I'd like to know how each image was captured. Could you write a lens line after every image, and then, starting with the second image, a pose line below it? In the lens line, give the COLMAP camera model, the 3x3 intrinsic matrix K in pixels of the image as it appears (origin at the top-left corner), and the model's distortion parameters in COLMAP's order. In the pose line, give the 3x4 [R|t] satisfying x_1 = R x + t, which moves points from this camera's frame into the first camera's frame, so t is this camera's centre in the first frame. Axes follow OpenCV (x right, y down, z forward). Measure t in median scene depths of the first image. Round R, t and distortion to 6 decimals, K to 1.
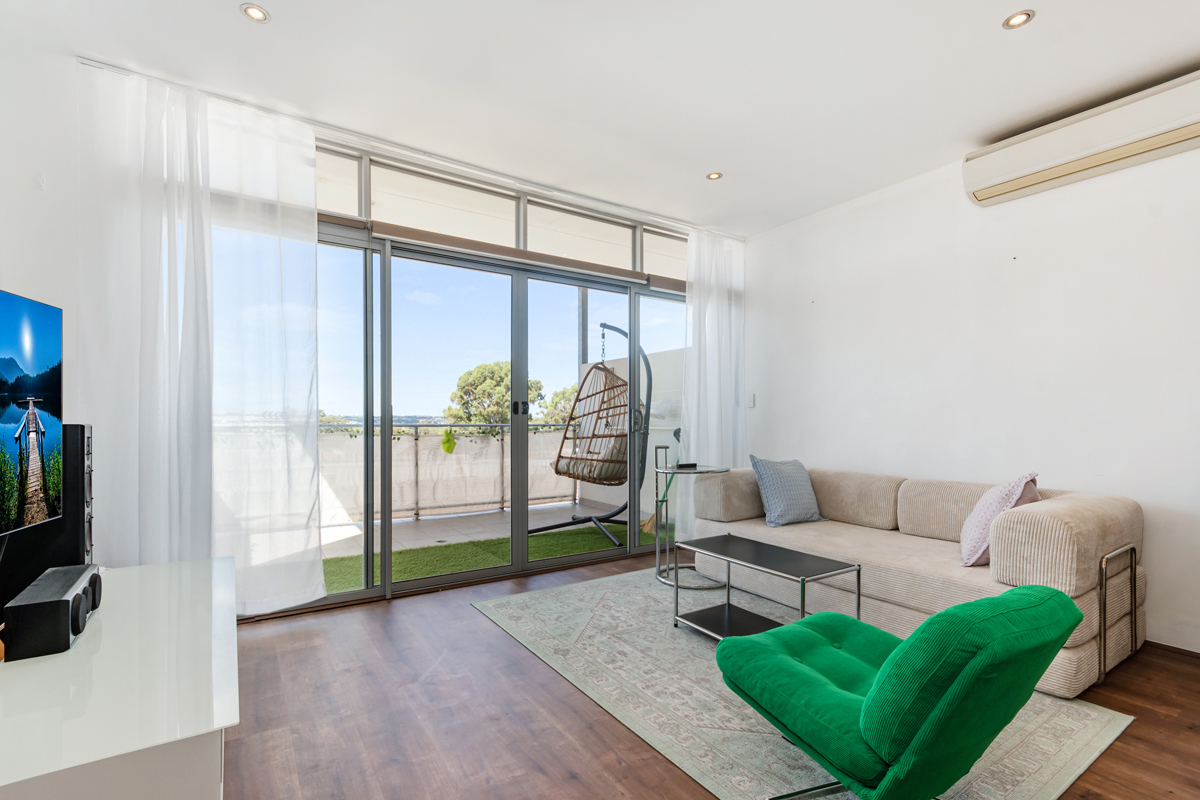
lens RADIAL K [[552.8, 0, 595.4], [0, 552.8, 426.5], [0, 0, 1]] dist [0.007314, -0.000269]
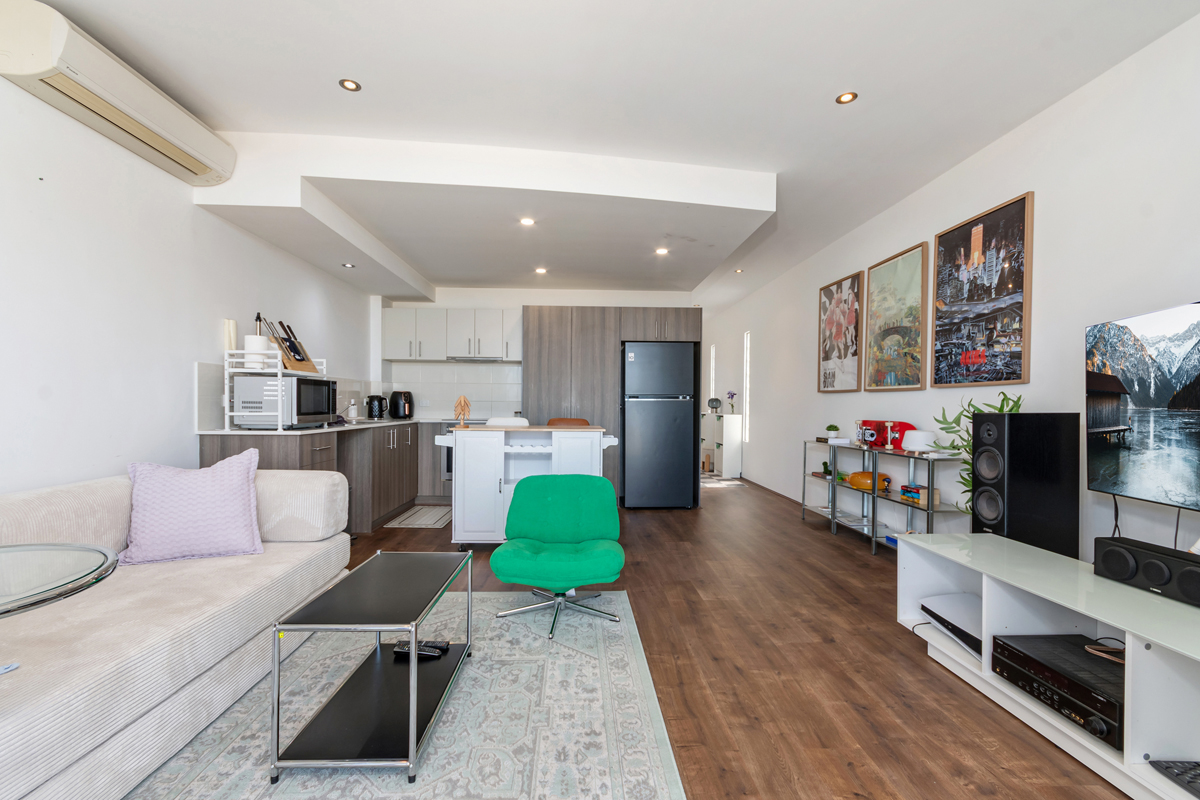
lens RADIAL K [[552.8, 0, 590.7], [0, 552.8, 410.0], [0, 0, 1]] dist [0.007314, -0.000269]
pose [[-0.855286, -0.014134, 0.517964, -0.218817], [-0.004923, 0.999804, 0.019153, -0.011059], [-0.518133, 0.013832, -0.855188, 1.062340]]
